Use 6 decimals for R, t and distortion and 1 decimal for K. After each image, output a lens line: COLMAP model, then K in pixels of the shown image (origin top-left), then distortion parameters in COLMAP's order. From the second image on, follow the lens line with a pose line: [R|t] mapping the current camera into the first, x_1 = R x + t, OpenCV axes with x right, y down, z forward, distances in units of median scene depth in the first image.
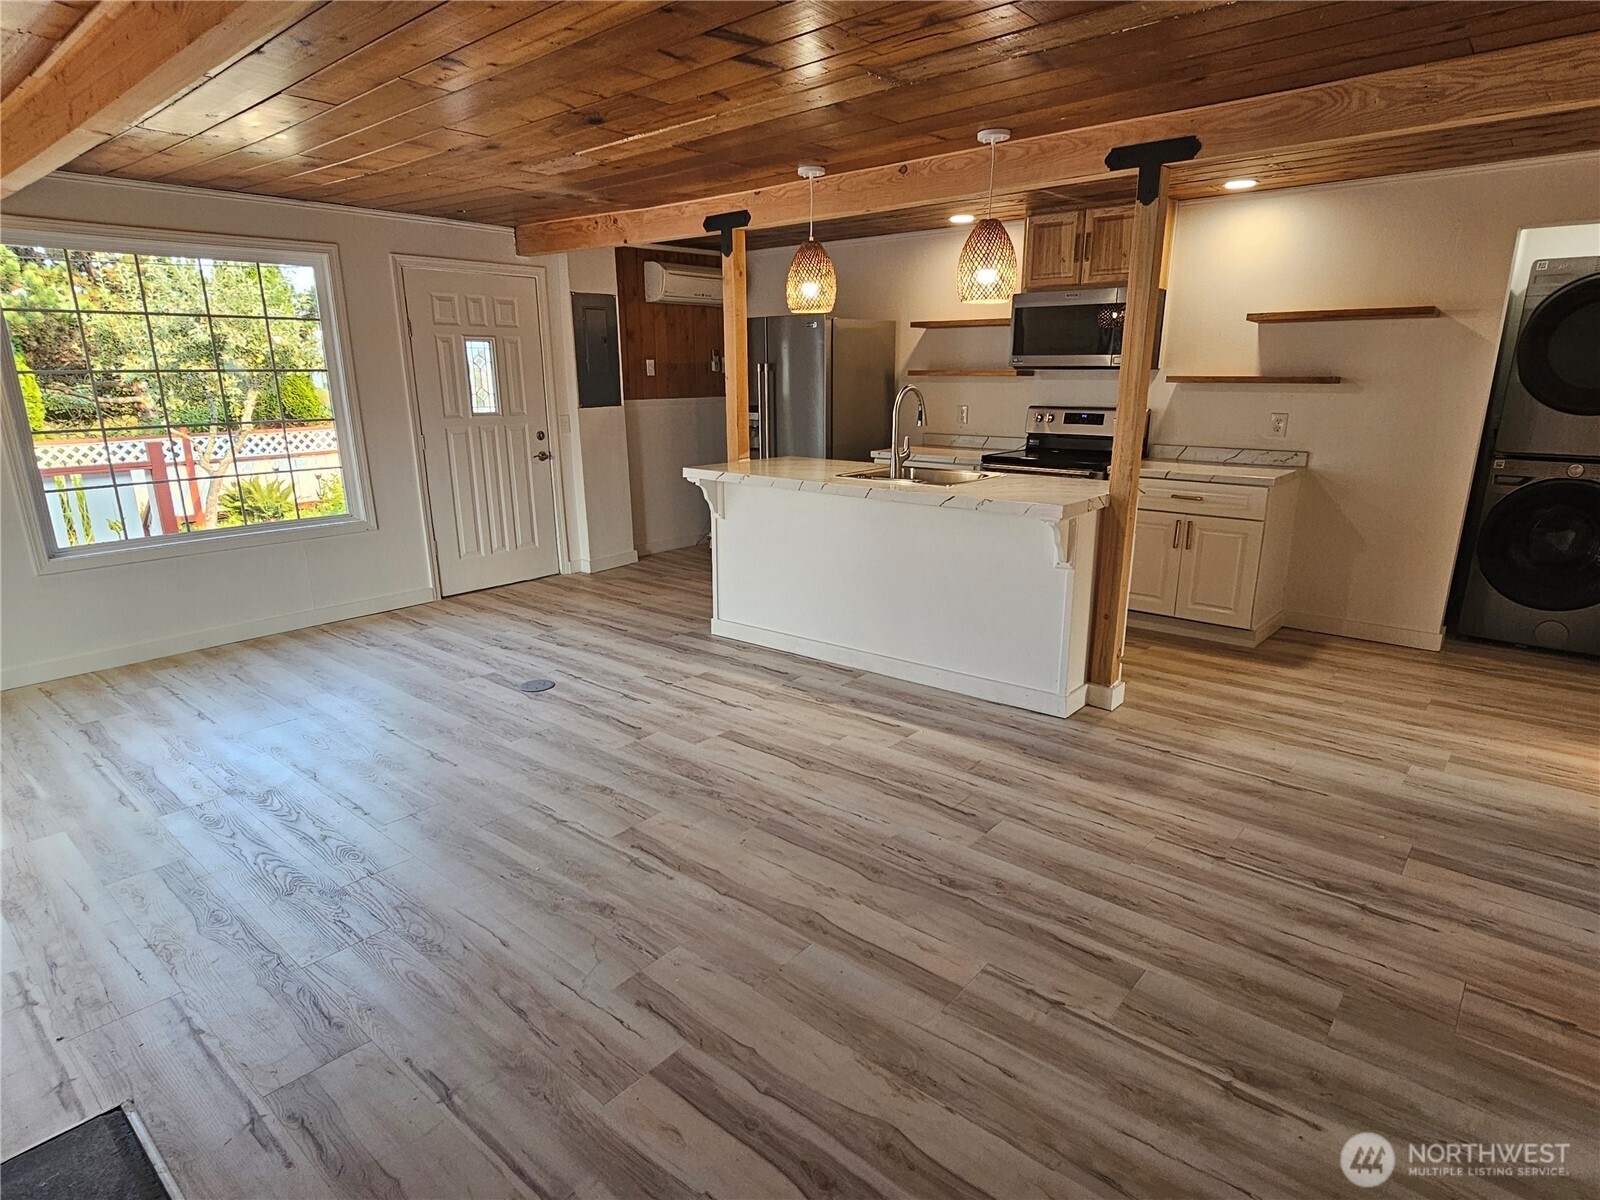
lens RADIAL K [[888.5, 0, 795.1], [0, 888.5, 618.0], [0, 0, 1]] dist [-0.000275, -0.001477]
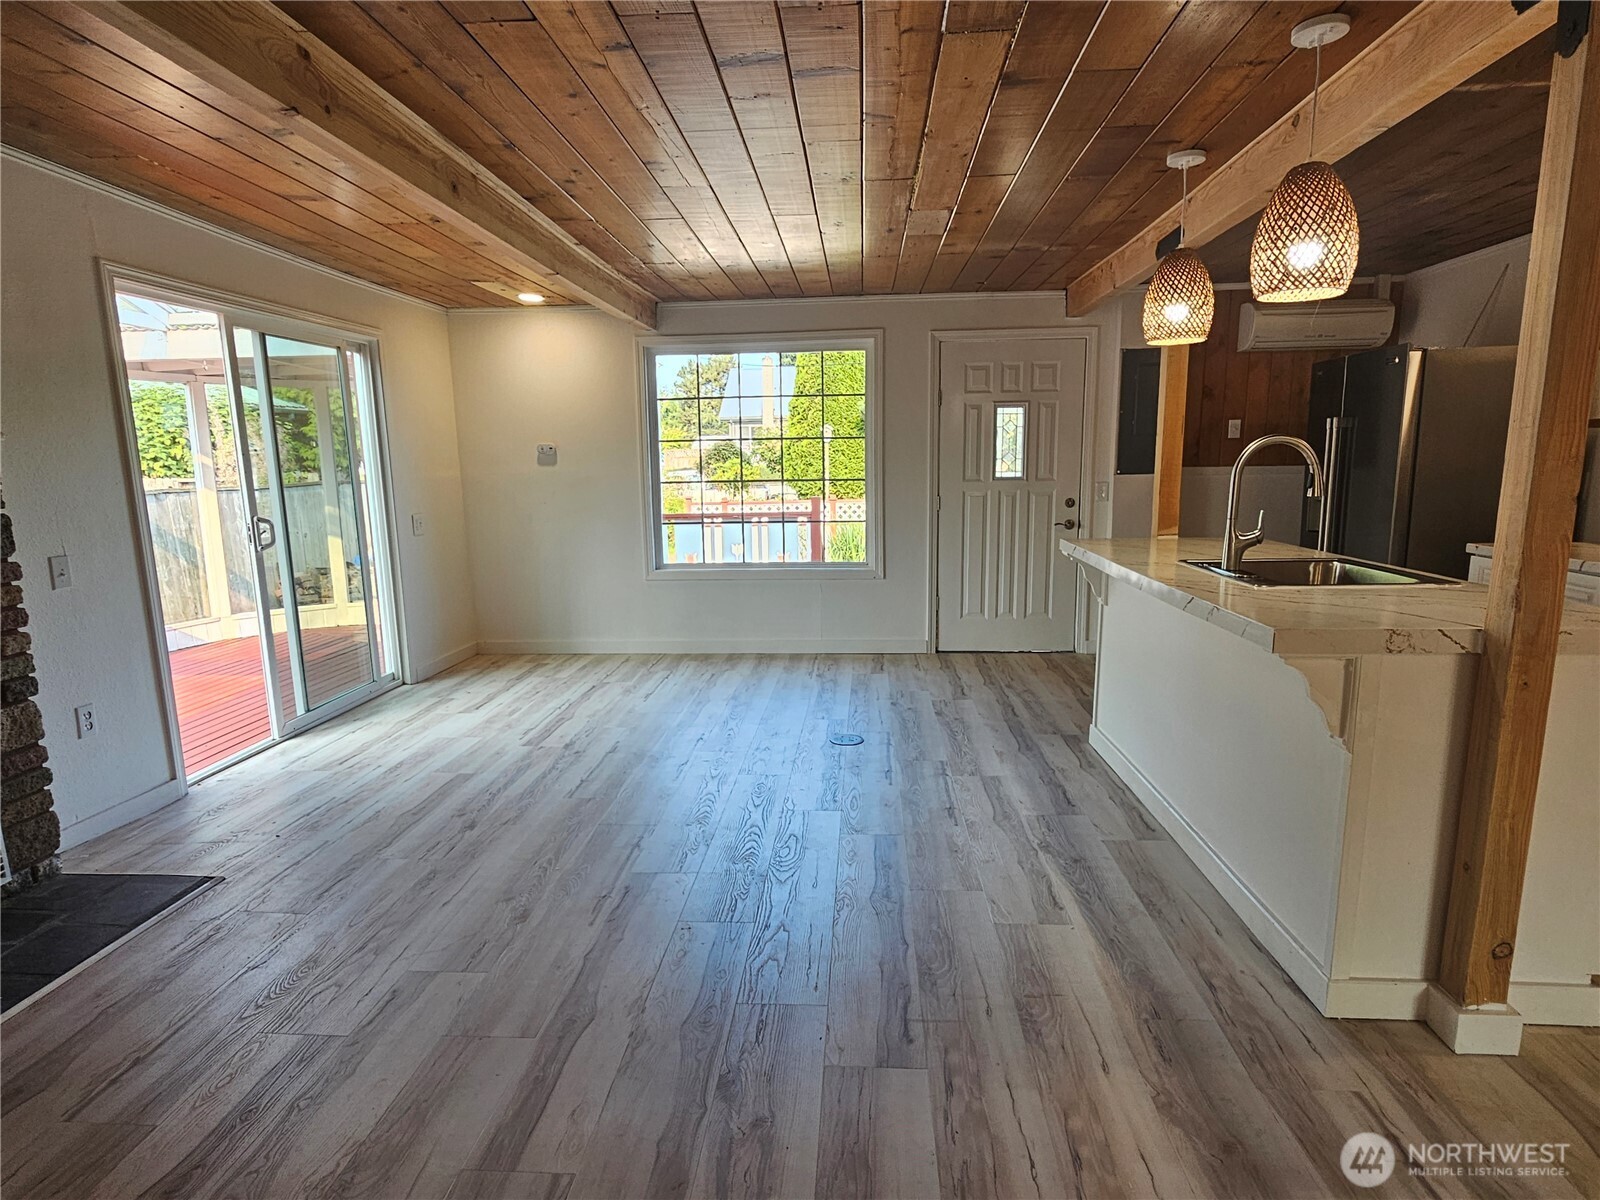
lens RADIAL K [[888.5, 0, 793.9], [0, 888.5, 618.1], [0, 0, 1]] dist [-0.000275, -0.001477]
pose [[0.592244, 0.138297, -0.793801, 0.455642], [-0.204658, 0.978671, 0.017813, -0.064199], [0.779334, 0.151909, 0.607916, 0.328899]]
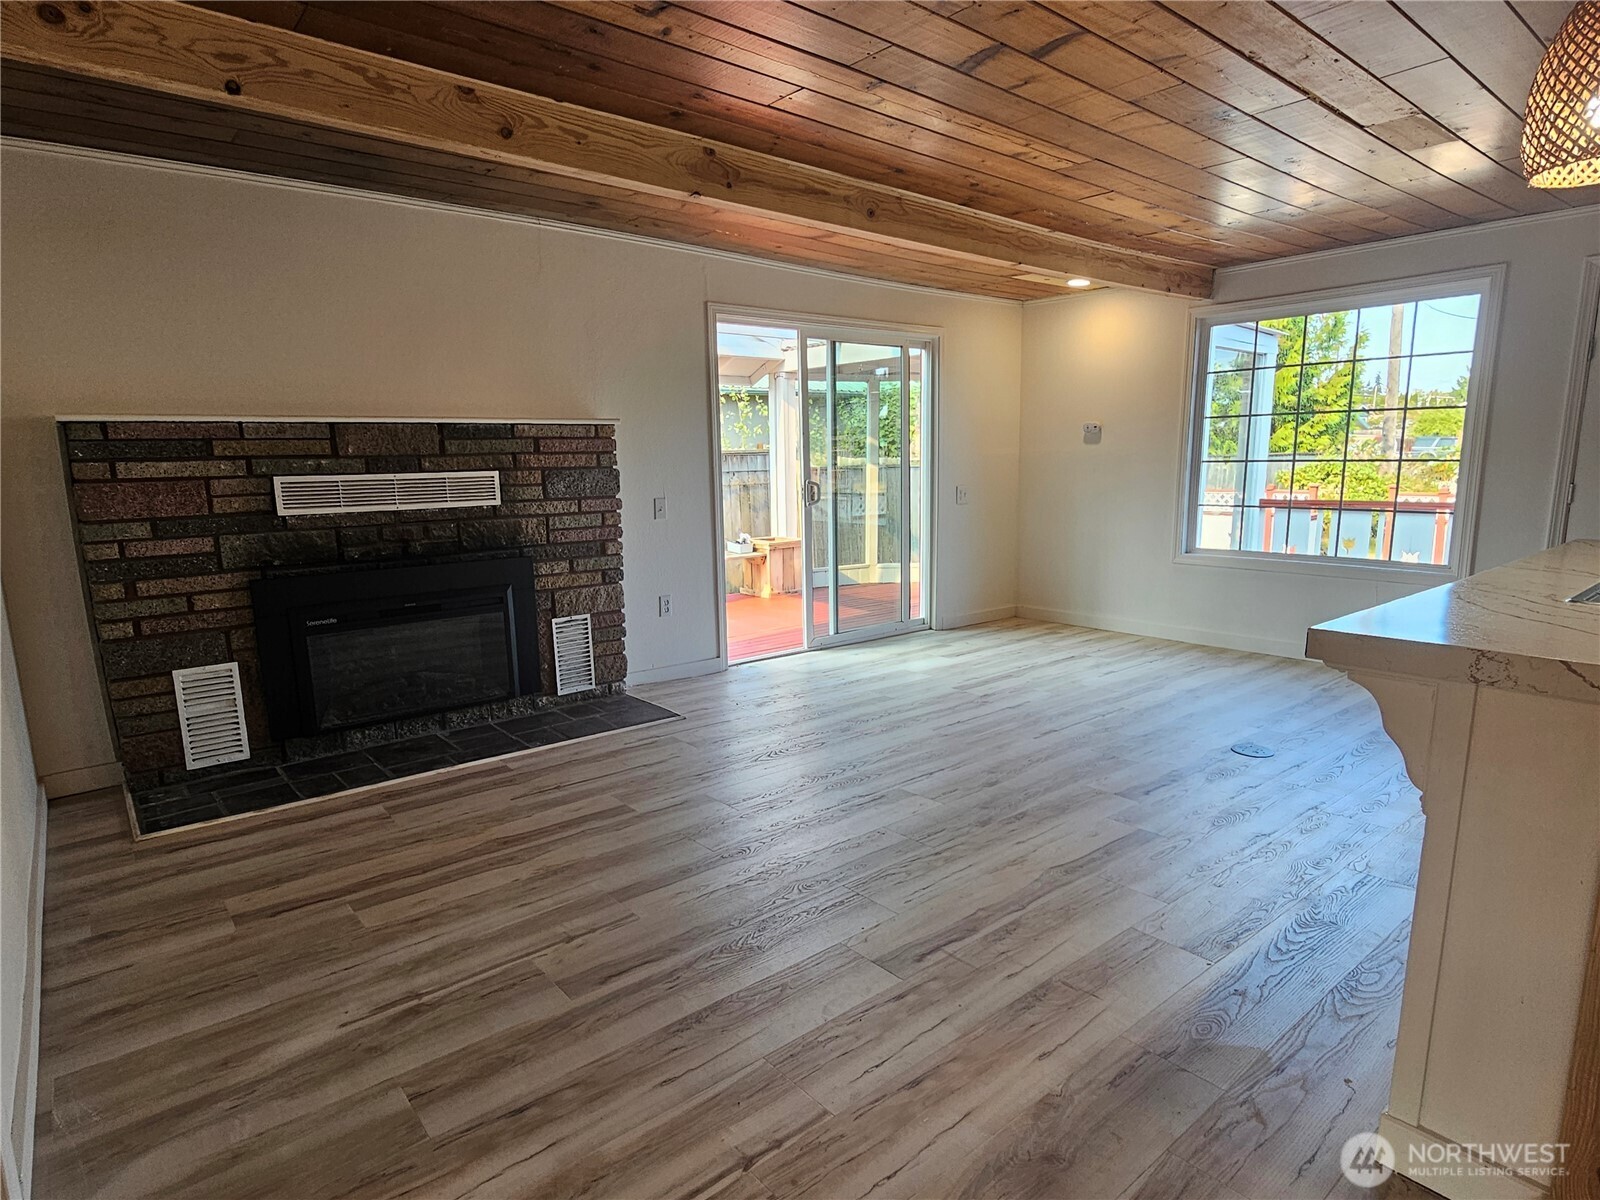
lens RADIAL K [[888.5, 0, 798.7], [0, 888.5, 618.7], [0, 0, 1]] dist [-0.000275, -0.001477]
pose [[-0.167391, 0.184055, -0.968558, 0.623827], [-0.250817, 0.942145, 0.222383, -0.131919], [0.953452, 0.280155, -0.111542, 0.640834]]
